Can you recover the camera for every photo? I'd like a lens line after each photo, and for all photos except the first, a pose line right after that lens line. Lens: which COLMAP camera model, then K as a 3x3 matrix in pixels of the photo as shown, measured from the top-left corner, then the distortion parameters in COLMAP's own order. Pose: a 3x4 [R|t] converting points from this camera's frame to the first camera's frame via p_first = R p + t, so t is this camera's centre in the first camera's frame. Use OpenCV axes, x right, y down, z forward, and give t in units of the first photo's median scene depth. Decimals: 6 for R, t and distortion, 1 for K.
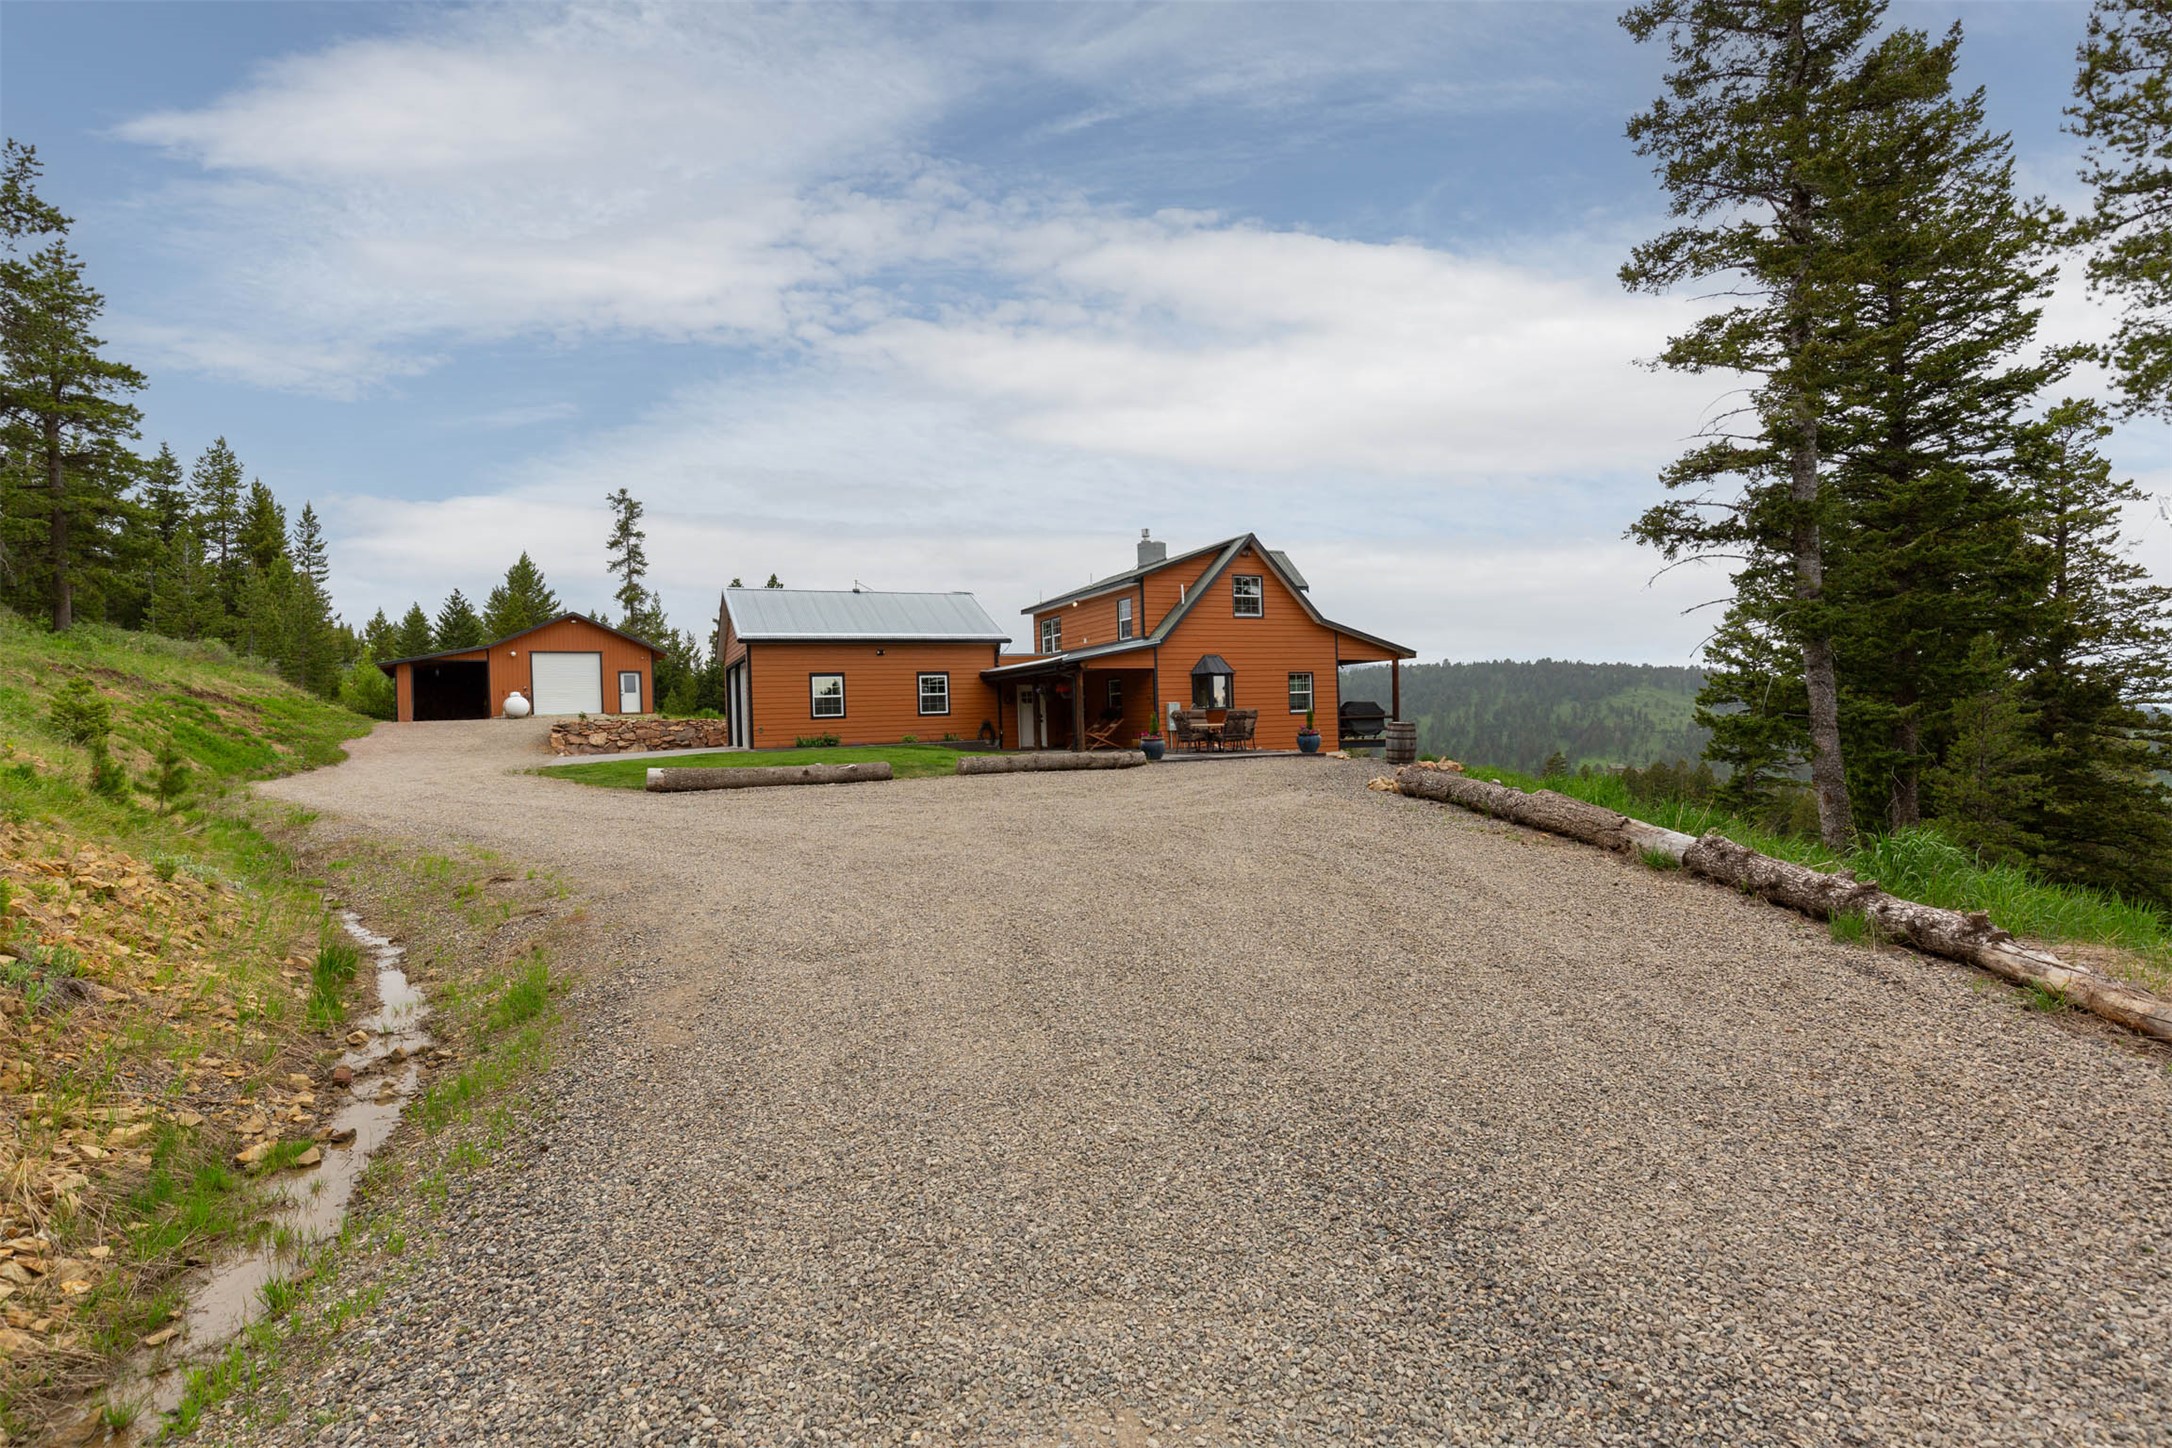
lens RADIAL K [[1040.2, 0, 1086.0], [0, 1040.2, 724.0], [0, 0, 1]] dist [0.001240, 0.000206]
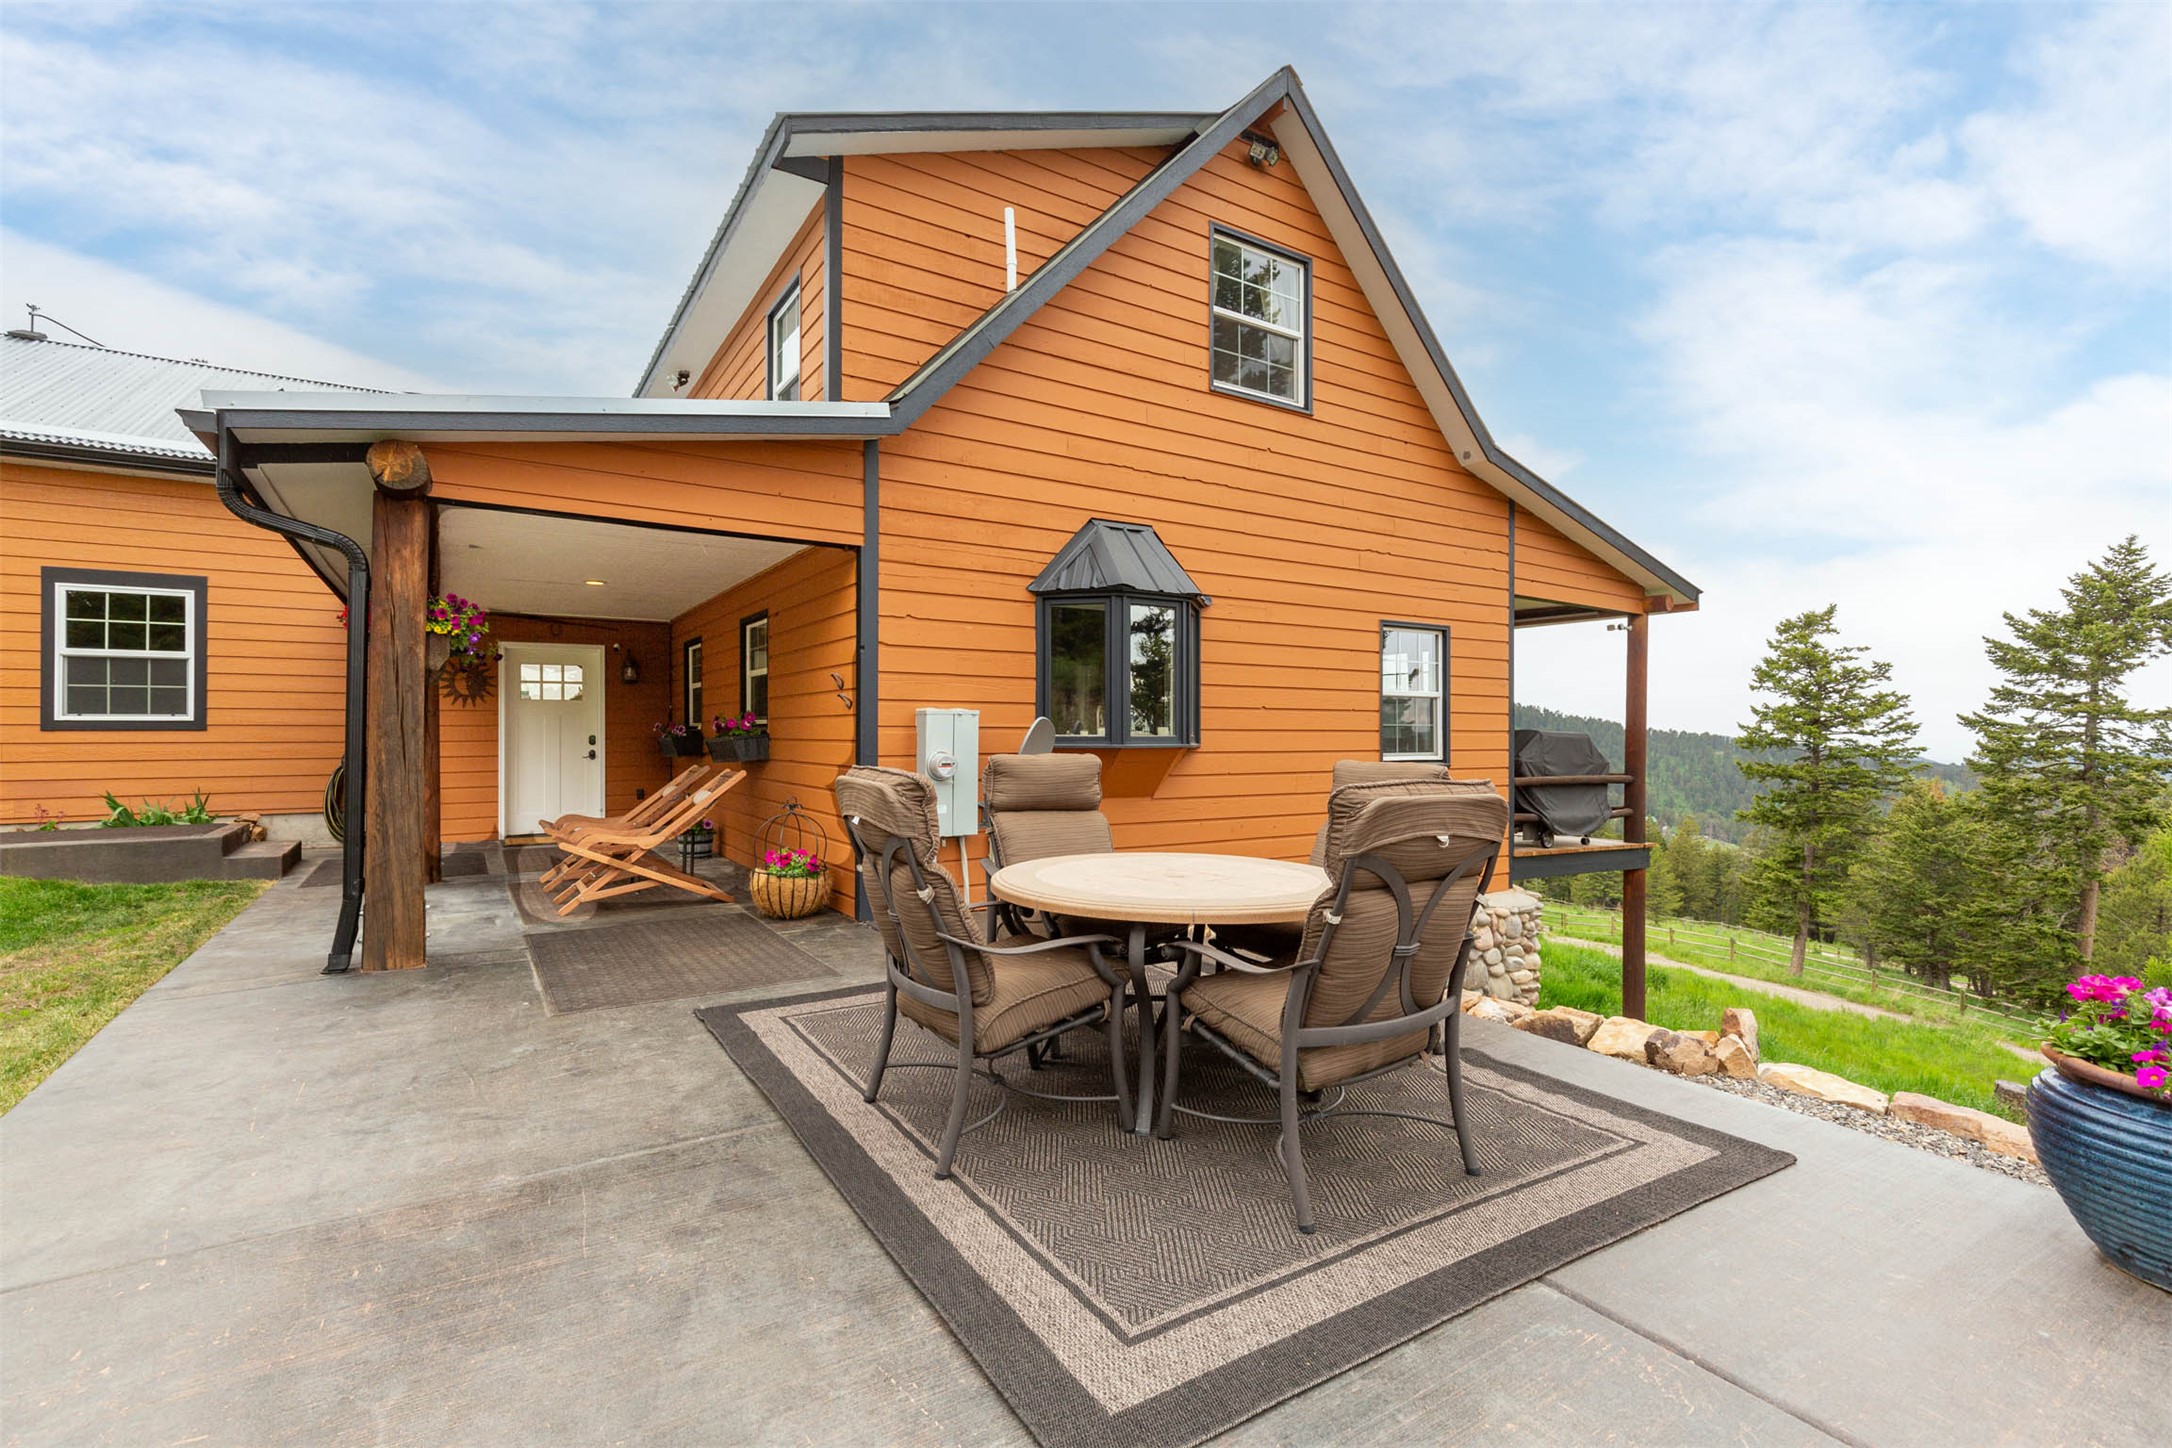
lens RADIAL K [[977.2, 0, 1090.2], [0, 977.2, 727.0], [0, 0, 1]] dist [0.001064, -0.001382]
pose [[0.989571, 0.036325, 0.139389, 0.045147], [-0.034902, 0.999311, -0.012635, -0.008435], [-0.139752, 0.007638, 0.990157, 0.420169]]
